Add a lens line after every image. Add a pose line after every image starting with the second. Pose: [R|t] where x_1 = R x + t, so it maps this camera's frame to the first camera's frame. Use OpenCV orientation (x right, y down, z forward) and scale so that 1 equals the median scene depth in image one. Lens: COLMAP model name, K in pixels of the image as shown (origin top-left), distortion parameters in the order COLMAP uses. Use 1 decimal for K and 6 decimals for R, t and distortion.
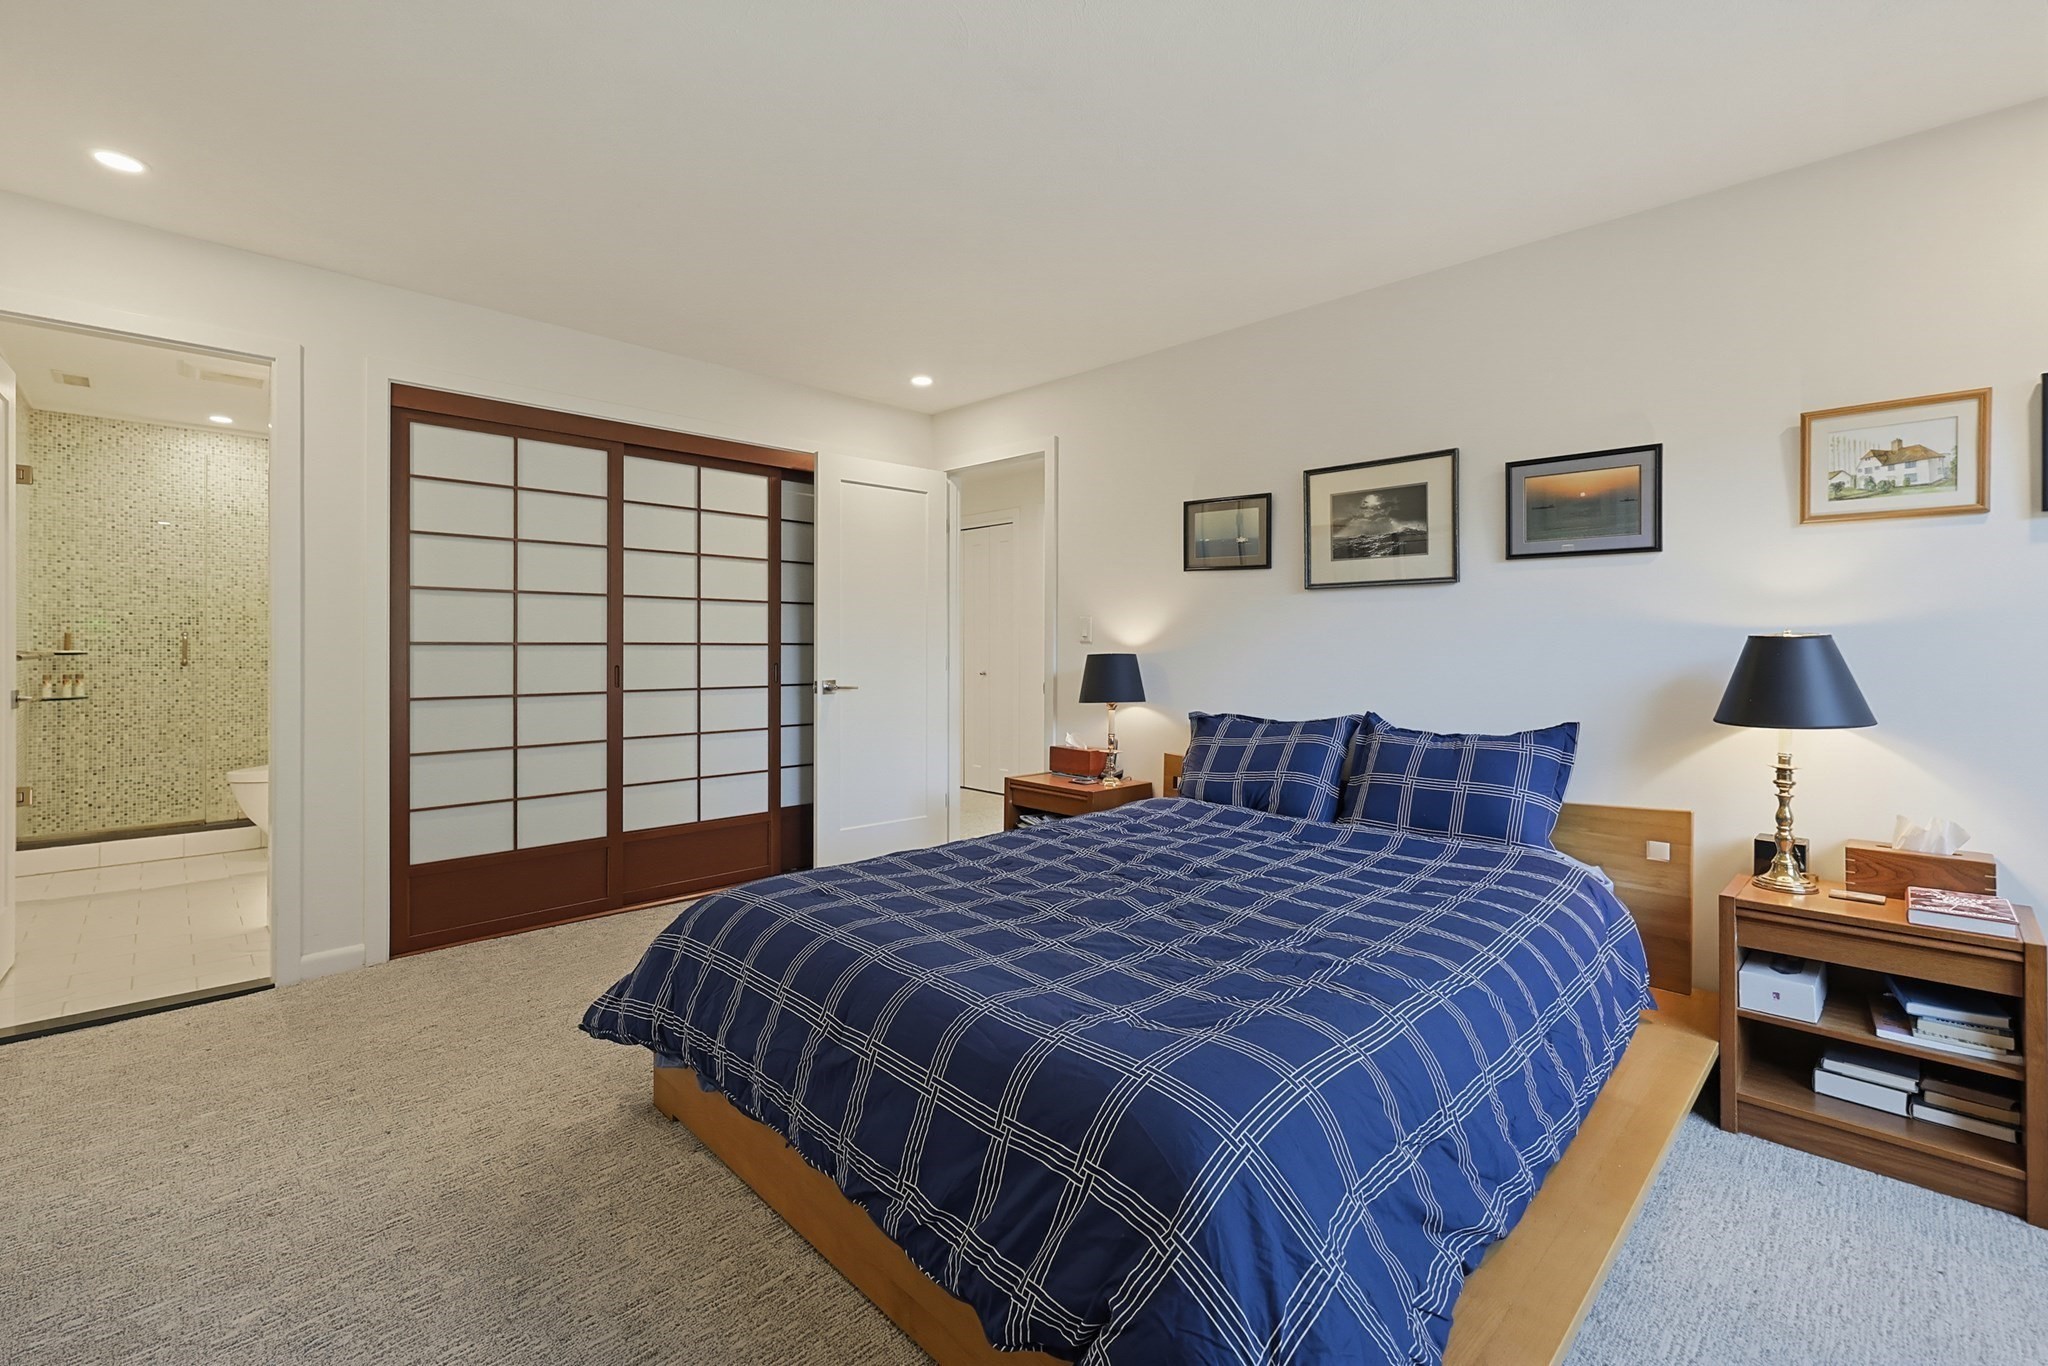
lens RADIAL K [[884.8, 0, 1026.6], [0, 884.8, 649.4], [0, 0, 1]] dist [0.000857, 0.000248]
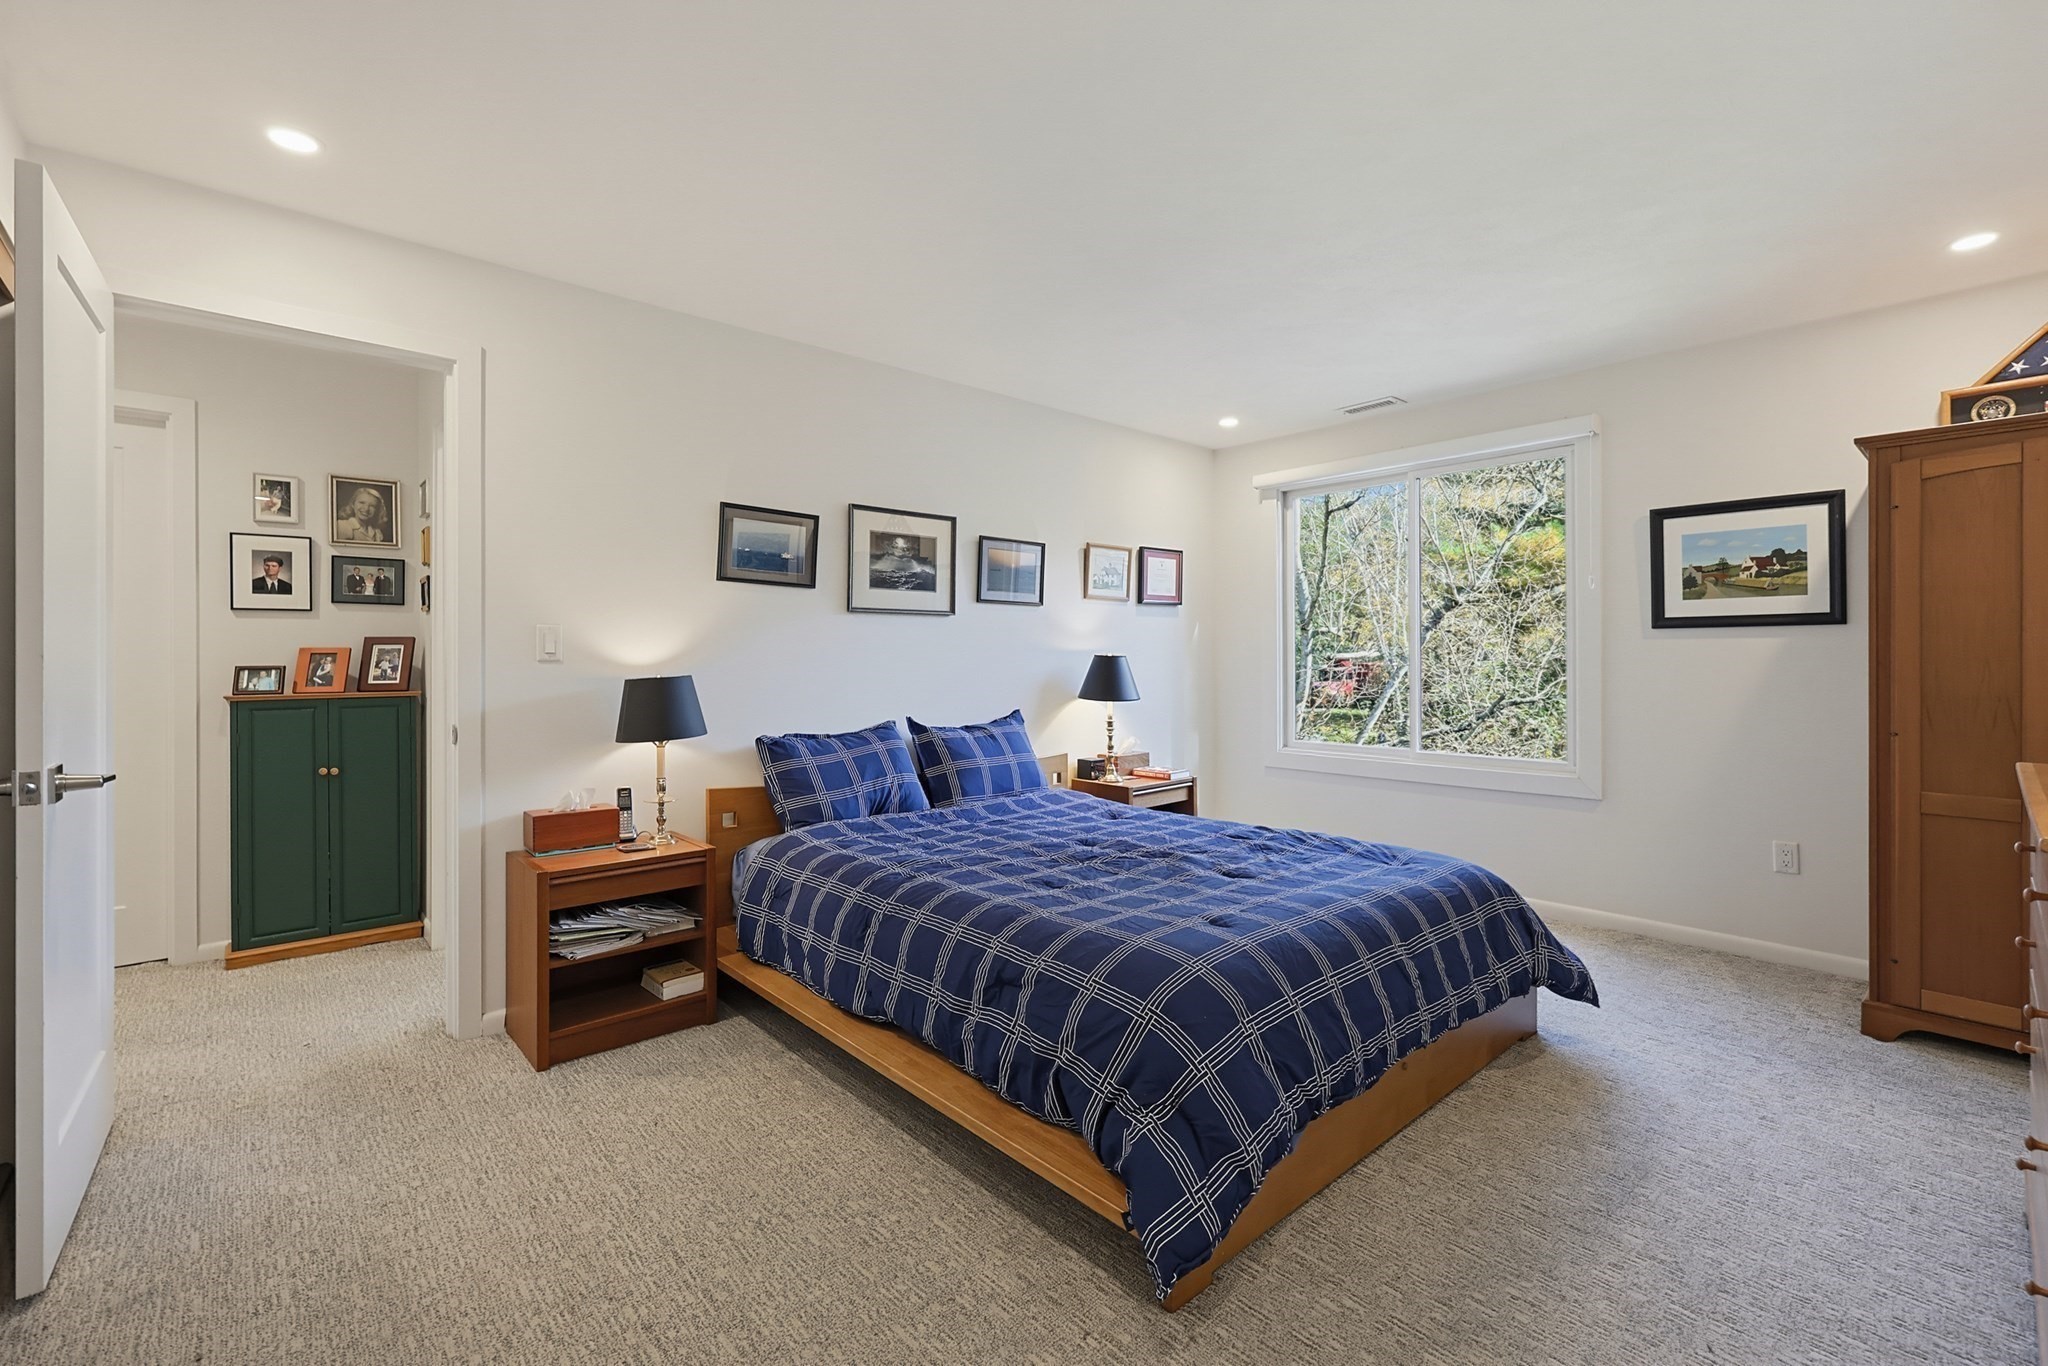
lens RADIAL K [[884.8, 0, 1026.6], [0, 884.8, 649.4], [0, 0, 1]] dist [0.000857, 0.000248]
pose [[0.041257, -0.000349, 0.999149, -0.725125], [0.002743, 0.999996, 0.000236, -0.019296], [-0.999145, 0.002731, 0.041257, 0.689512]]
